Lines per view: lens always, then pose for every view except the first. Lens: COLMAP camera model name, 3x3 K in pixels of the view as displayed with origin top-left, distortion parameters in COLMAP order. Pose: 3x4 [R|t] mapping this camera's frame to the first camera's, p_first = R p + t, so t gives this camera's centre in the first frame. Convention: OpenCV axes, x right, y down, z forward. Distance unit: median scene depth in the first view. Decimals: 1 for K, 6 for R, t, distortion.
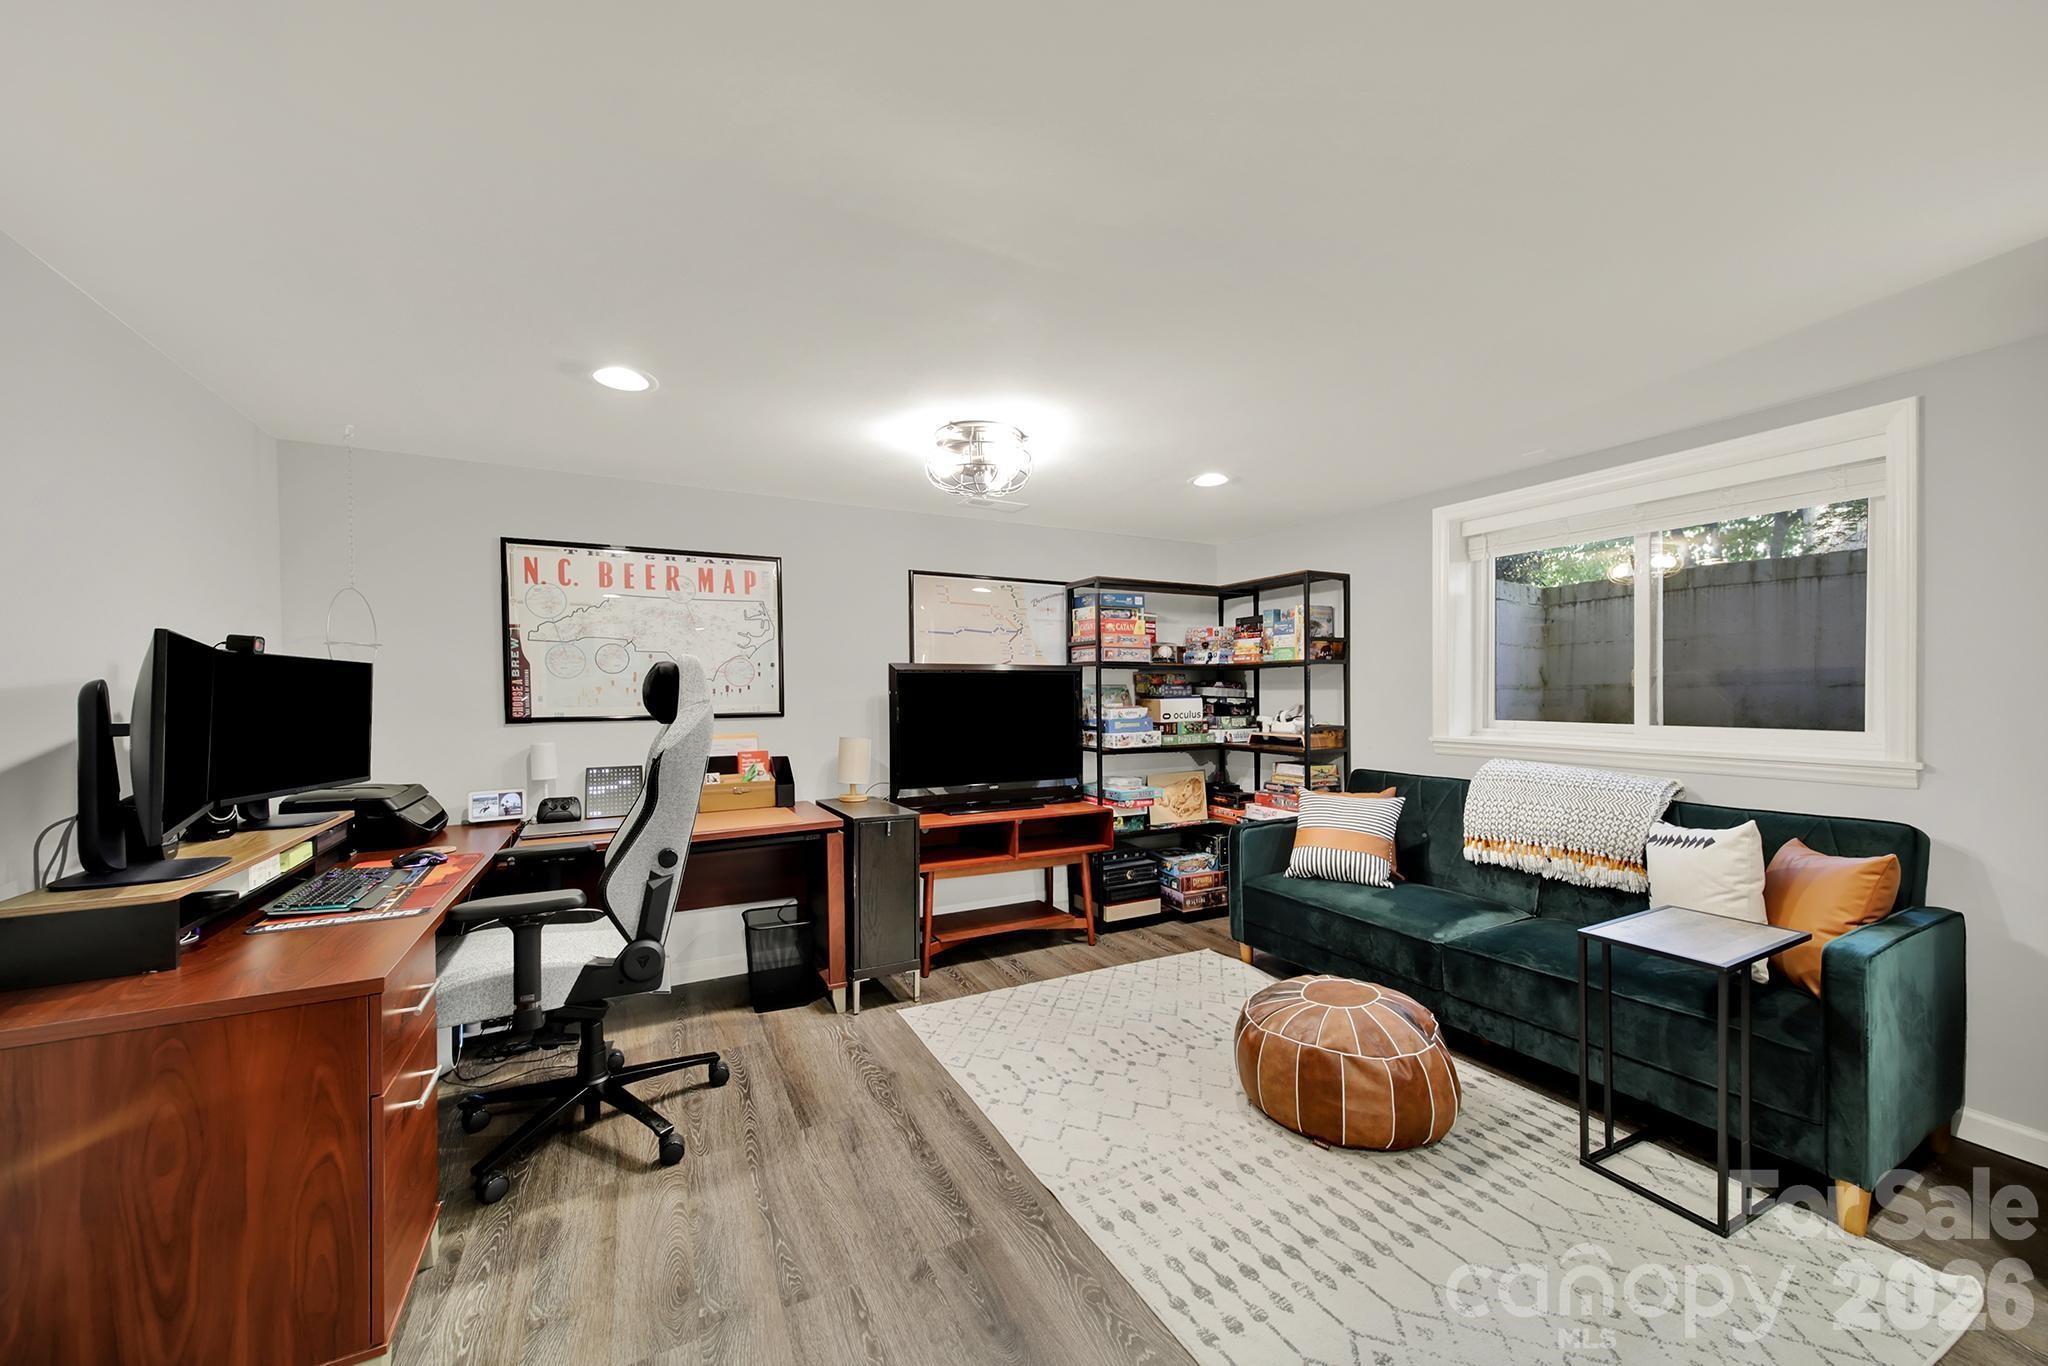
lens RADIAL K [[738.6, 0, 1023.9], [0, 738.6, 671.3], [0, 0, 1]] dist [-0.002050, -0.000633]
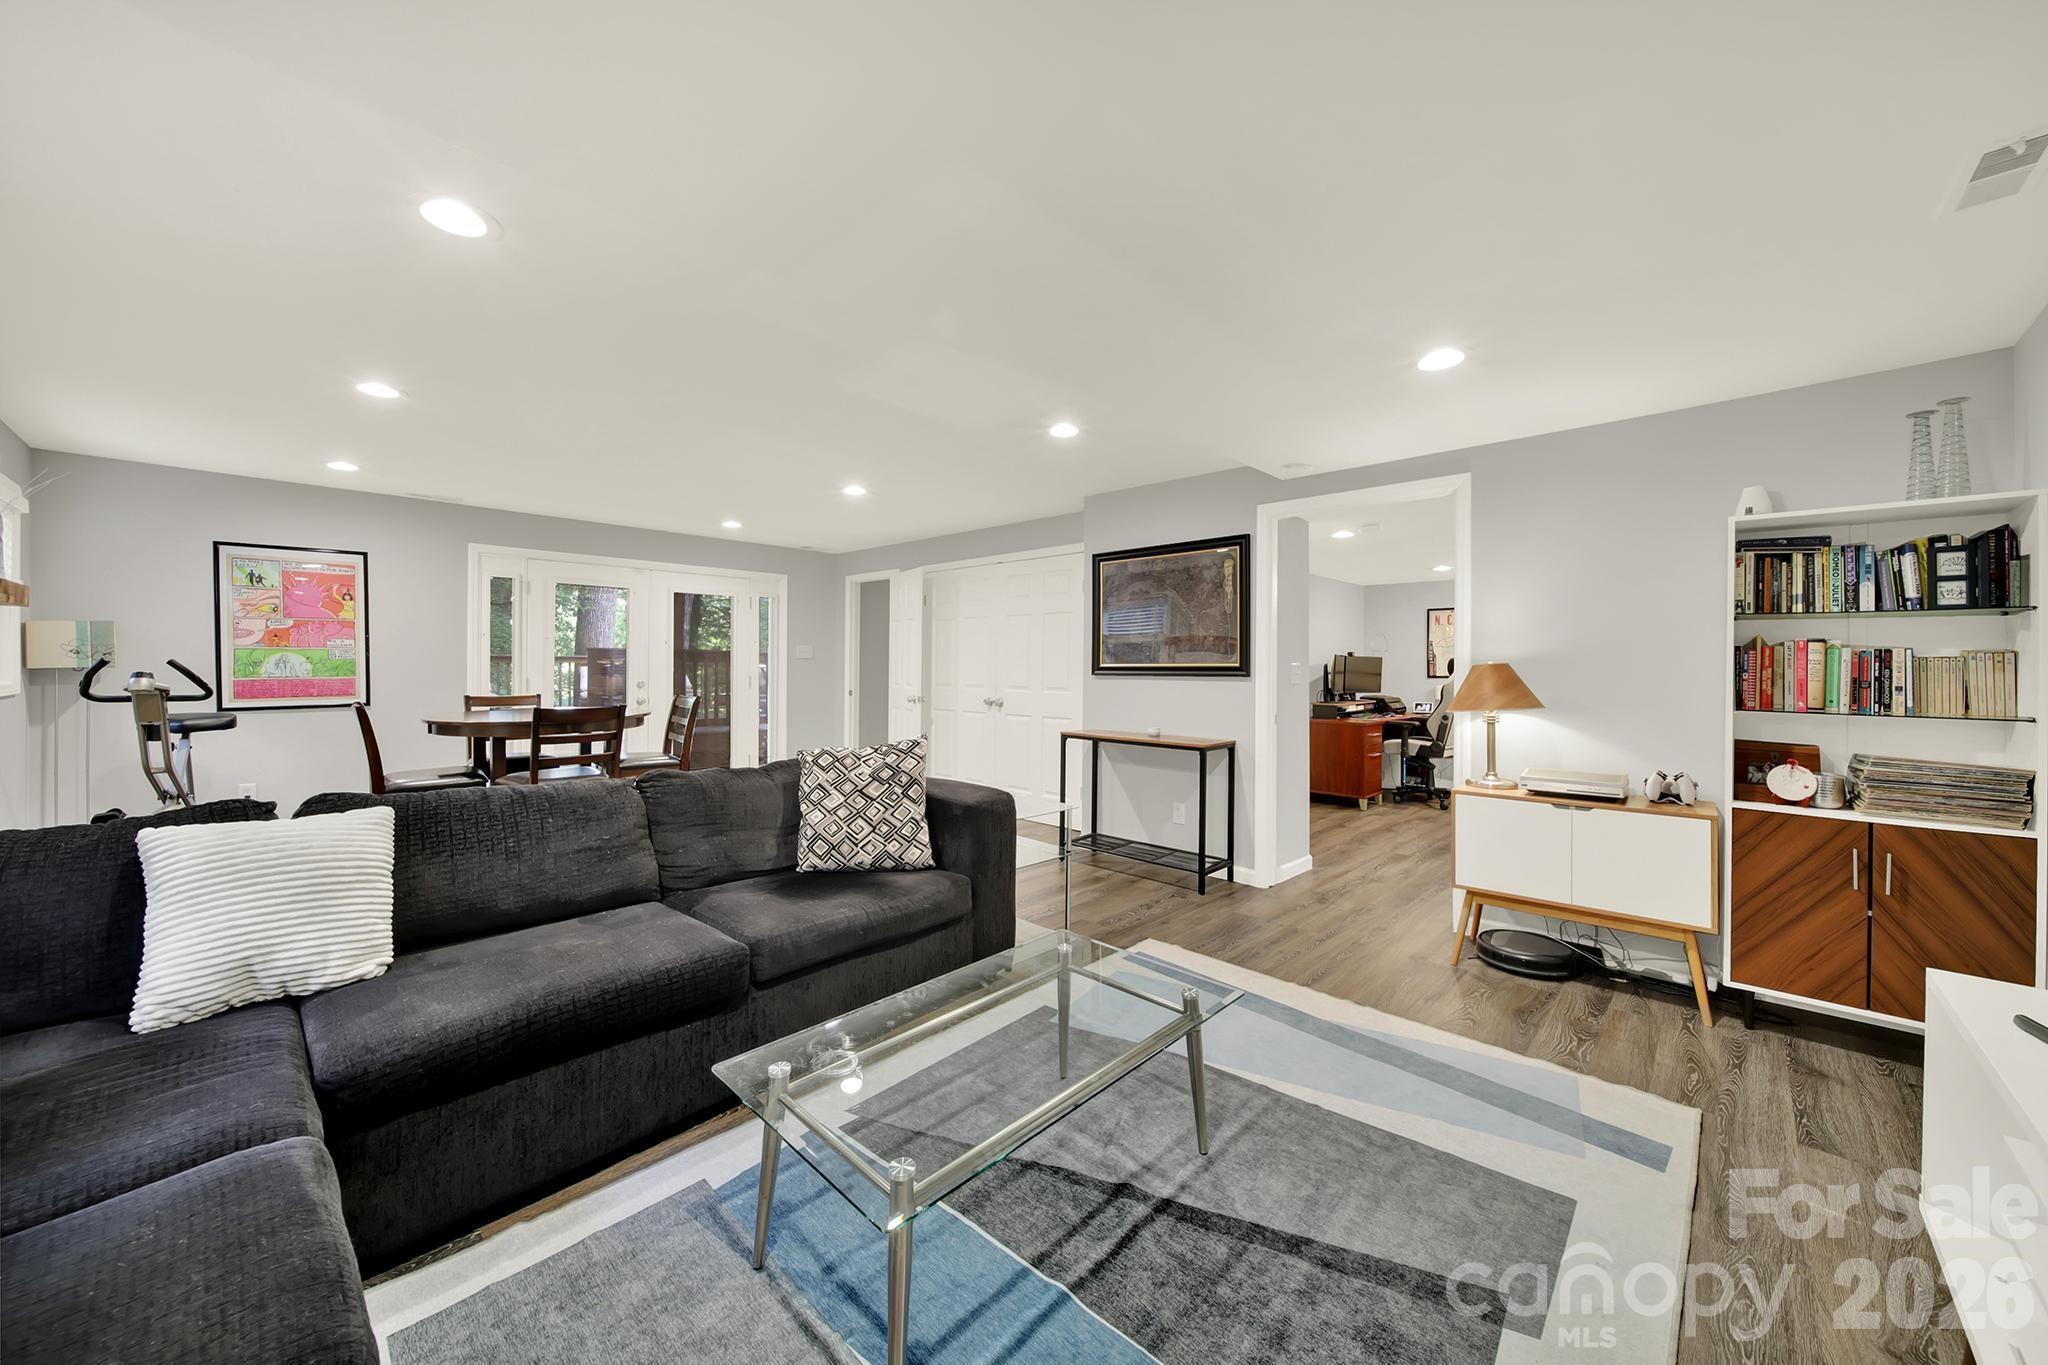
lens RADIAL K [[738.6, 0, 1023.9], [0, 738.6, 670.8], [0, 0, 1]] dist [-0.002050, -0.000633]
pose [[0.283651, 0.008334, -0.958891, 1.993054], [0.025602, 0.999540, 0.016261, -0.052623], [0.958586, -0.029162, 0.283307, -1.602623]]
